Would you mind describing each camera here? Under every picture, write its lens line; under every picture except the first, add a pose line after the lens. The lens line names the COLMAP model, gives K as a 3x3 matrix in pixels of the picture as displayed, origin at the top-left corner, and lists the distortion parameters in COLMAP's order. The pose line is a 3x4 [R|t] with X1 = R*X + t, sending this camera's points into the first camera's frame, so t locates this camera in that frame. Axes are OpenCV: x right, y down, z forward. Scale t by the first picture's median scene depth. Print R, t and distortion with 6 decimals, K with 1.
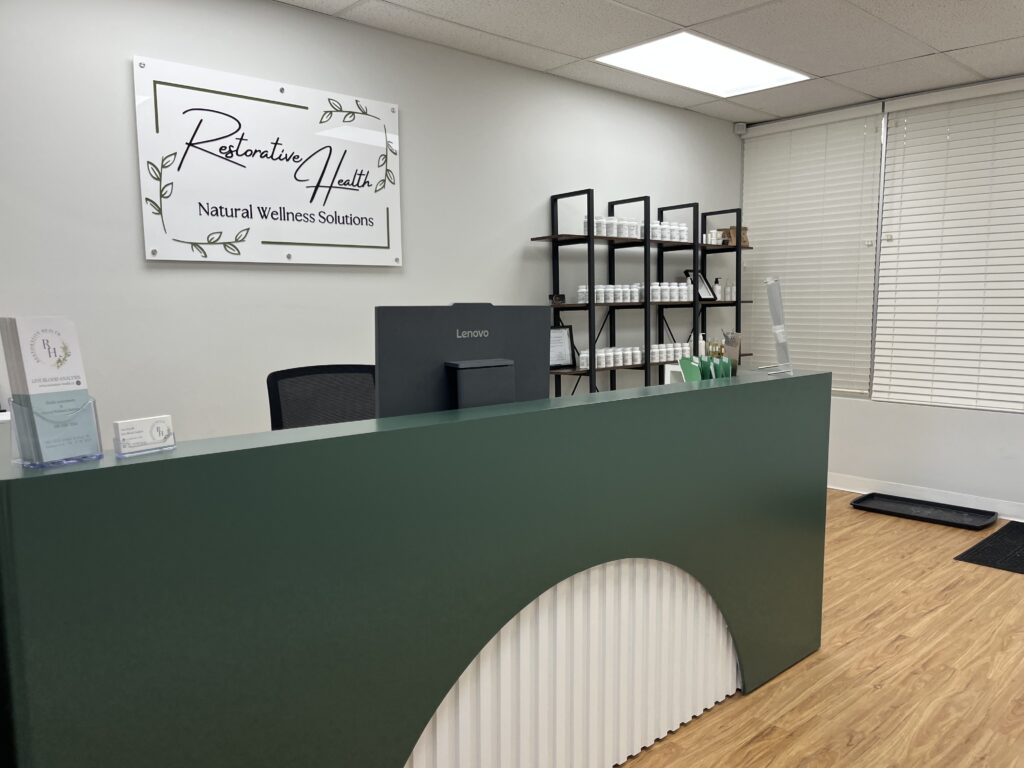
lens RADIAL K [[778.9, 0, 511.4], [0, 778.9, 386.4], [0, 0, 1]] dist [0.007509, -0.019190]
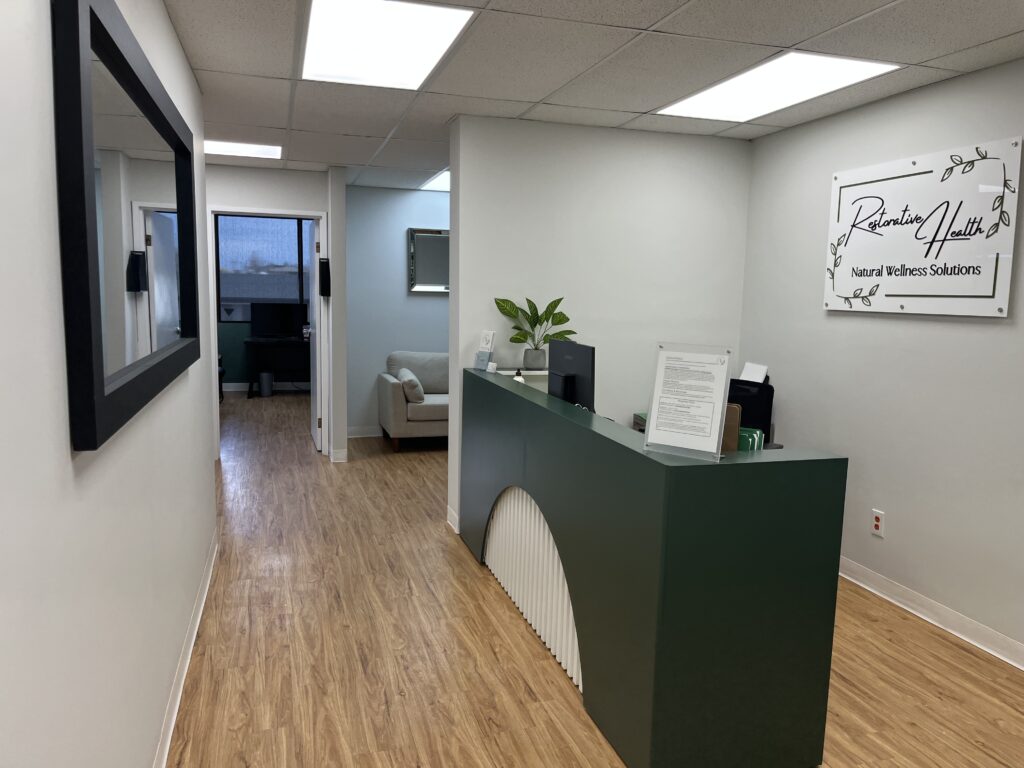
lens RADIAL K [[778.9, 0, 511.7], [0, 778.9, 385.1], [0, 0, 1]] dist [0.007509, -0.019190]
pose [[-0.432700, 0.097919, -0.896204, 0.993447], [-0.132124, 0.976463, 0.170480, -0.173638], [0.891804, 0.192177, -0.409578, 0.977643]]
